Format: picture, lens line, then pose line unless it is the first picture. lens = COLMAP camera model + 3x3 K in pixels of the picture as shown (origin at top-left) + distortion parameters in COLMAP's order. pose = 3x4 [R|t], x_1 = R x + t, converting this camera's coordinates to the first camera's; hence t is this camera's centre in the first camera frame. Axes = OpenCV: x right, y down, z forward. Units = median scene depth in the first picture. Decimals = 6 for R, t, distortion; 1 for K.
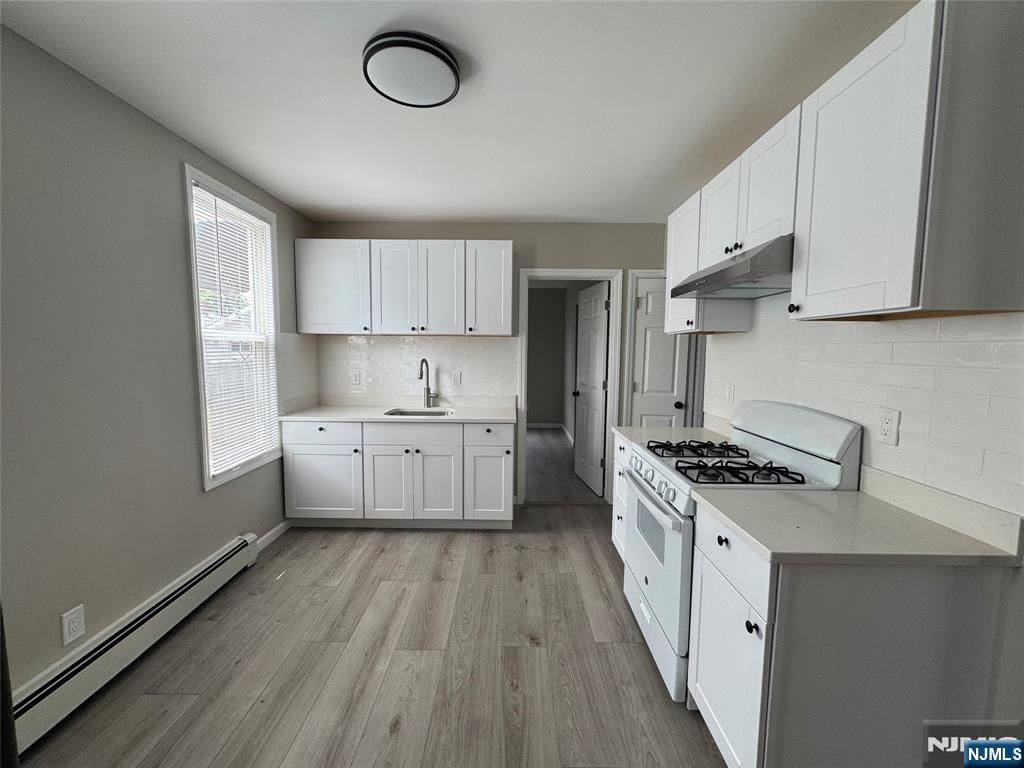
lens RADIAL K [[411.9, 0, 513.8], [0, 411.9, 379.8], [0, 0, 1]] dist [-0.000950, 0.000040]
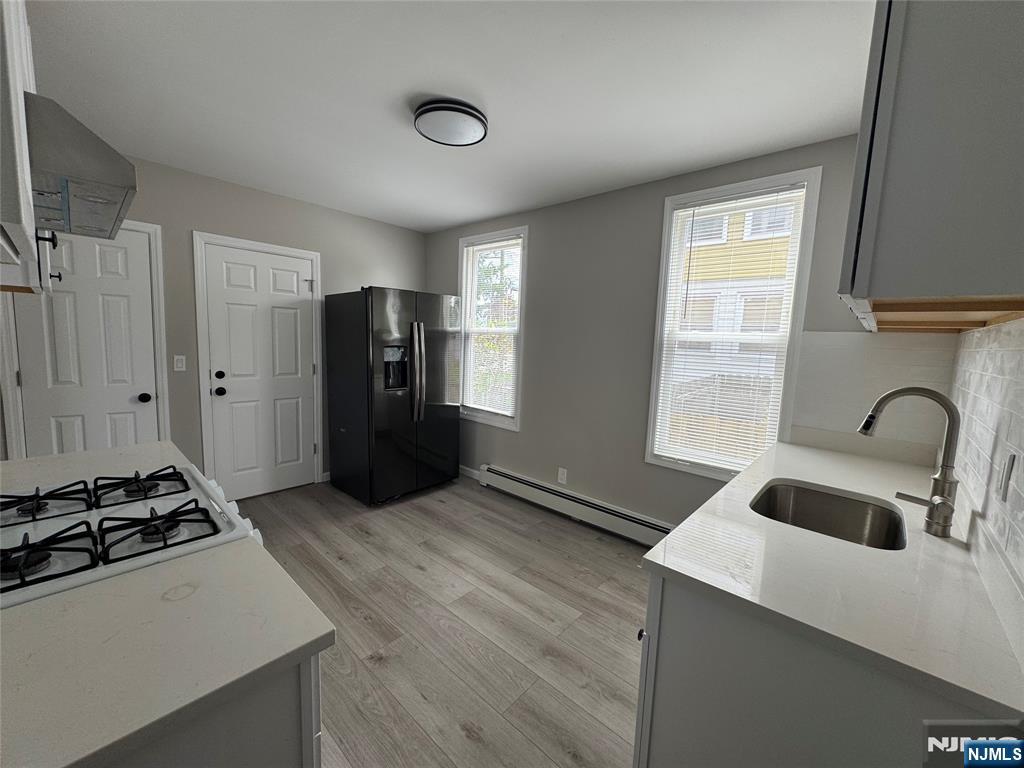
lens RADIAL K [[411.9, 0, 513.9], [0, 411.9, 384.2], [0, 0, 1]] dist [-0.000950, 0.000040]
pose [[-0.678936, 0.044923, -0.732822, 0.445634], [-0.103101, 0.982402, 0.155743, -0.117464], [0.726923, 0.181295, -0.662356, 1.582532]]
